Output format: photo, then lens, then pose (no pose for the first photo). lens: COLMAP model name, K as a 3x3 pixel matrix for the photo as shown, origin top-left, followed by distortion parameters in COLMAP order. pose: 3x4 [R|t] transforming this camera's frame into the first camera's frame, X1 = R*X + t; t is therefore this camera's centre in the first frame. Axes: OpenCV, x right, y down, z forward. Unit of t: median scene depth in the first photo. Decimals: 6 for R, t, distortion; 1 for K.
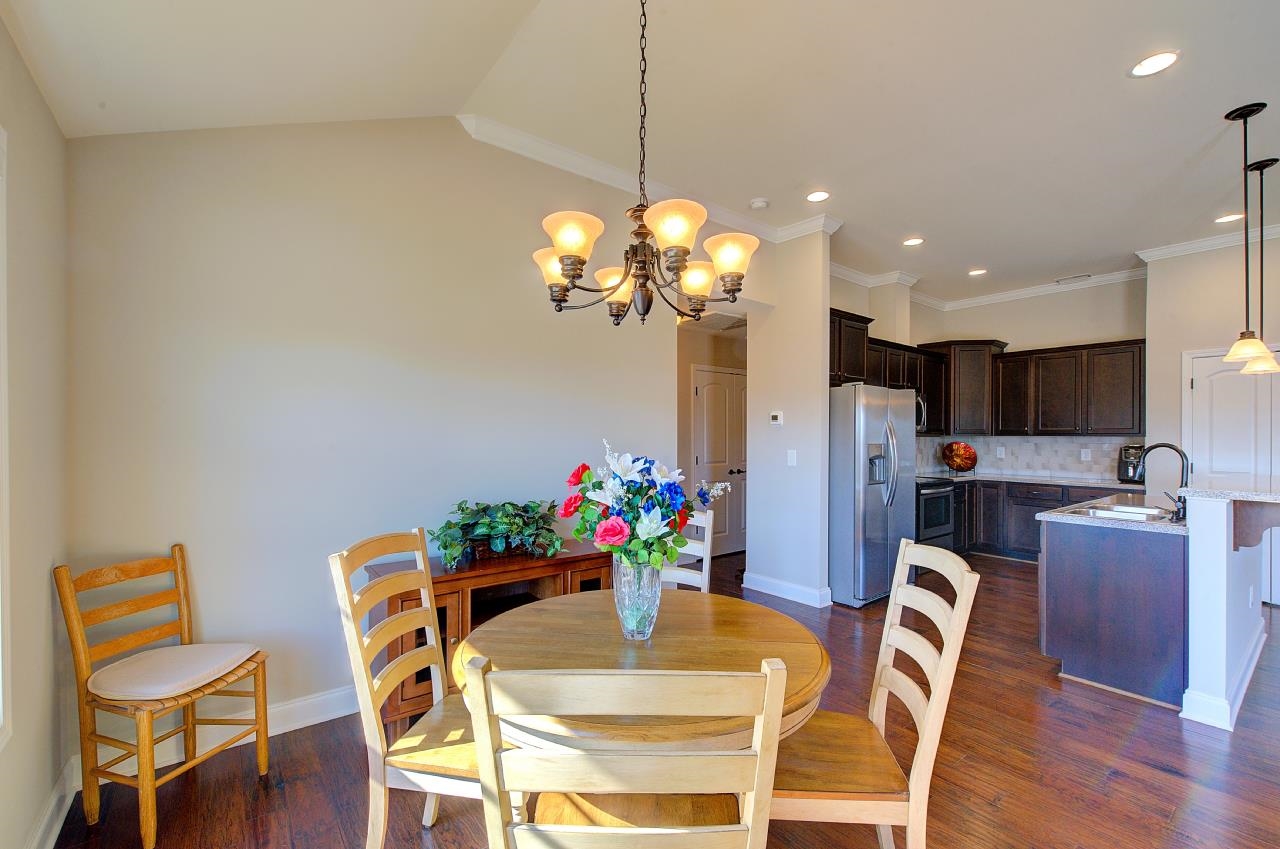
lens RADIAL K [[529.2, 0, 647.8], [0, 529.2, 420.2], [0, 0, 1]] dist [-0.000130, 0.000111]
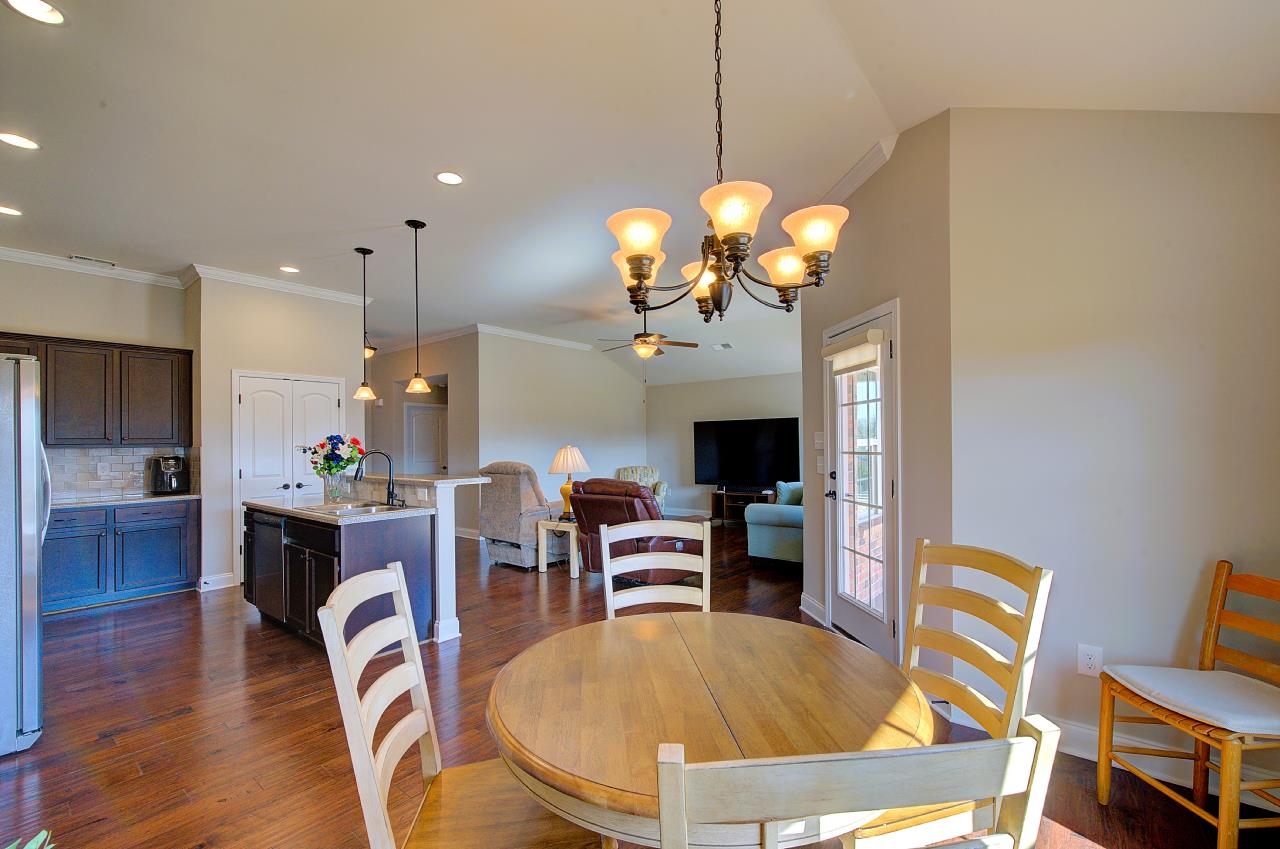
lens RADIAL K [[523.8, 0, 641.7], [0, 523.8, 440.9], [0, 0, 1]] dist [0.000210, 0.000081]
pose [[-0.201634, -0.004737, 0.979450, -0.206095], [-0.014650, 0.999891, 0.001820, 0.004320], [-0.979351, -0.013982, -0.201681, 0.334777]]
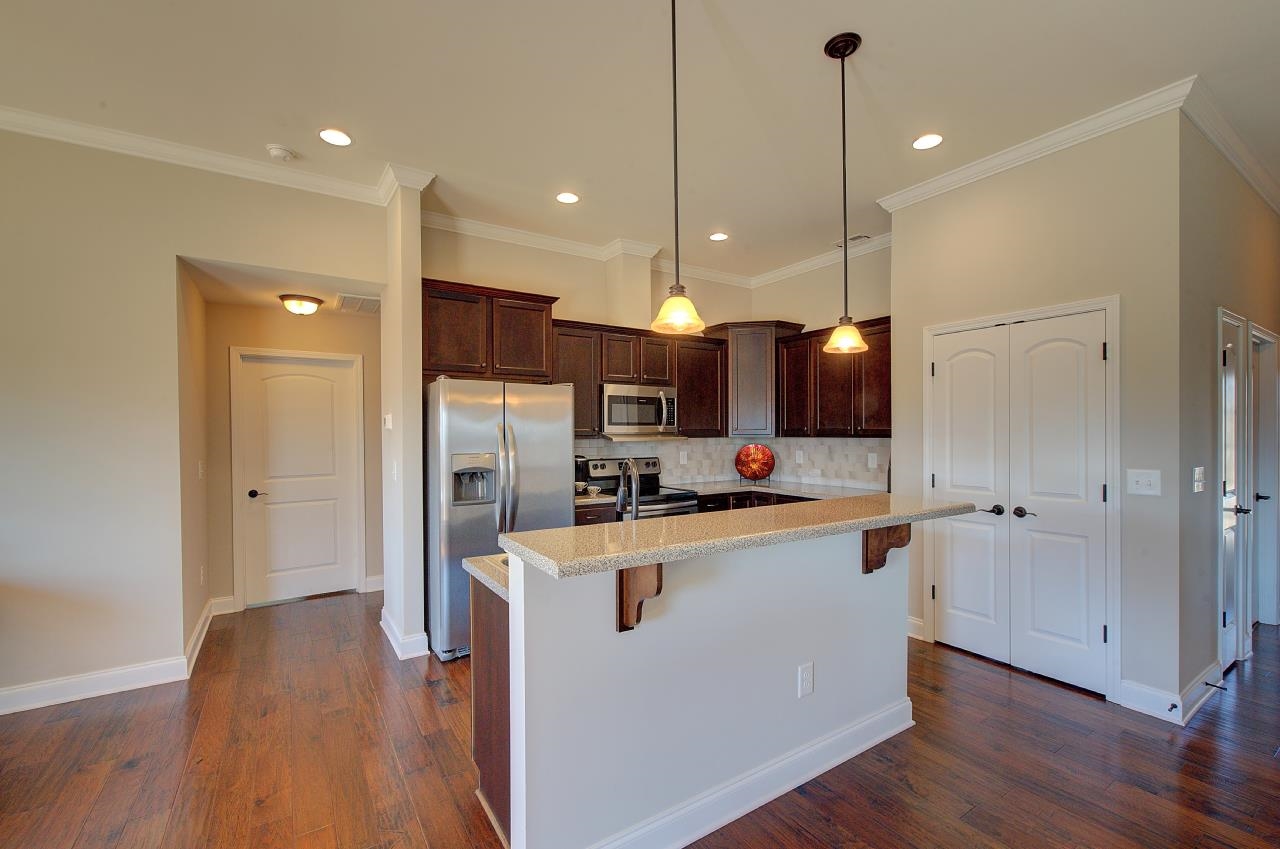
lens RADIAL K [[538.7, 0, 640.0], [0, 538.7, 424.5], [0, 0, 1]] dist [-0.001069, -0.000038]
pose [[0.997265, -0.011773, -0.072966, 0.579684], [0.012682, 0.999847, 0.012011, -0.003745], [0.072813, -0.012903, 0.997262, 0.172545]]
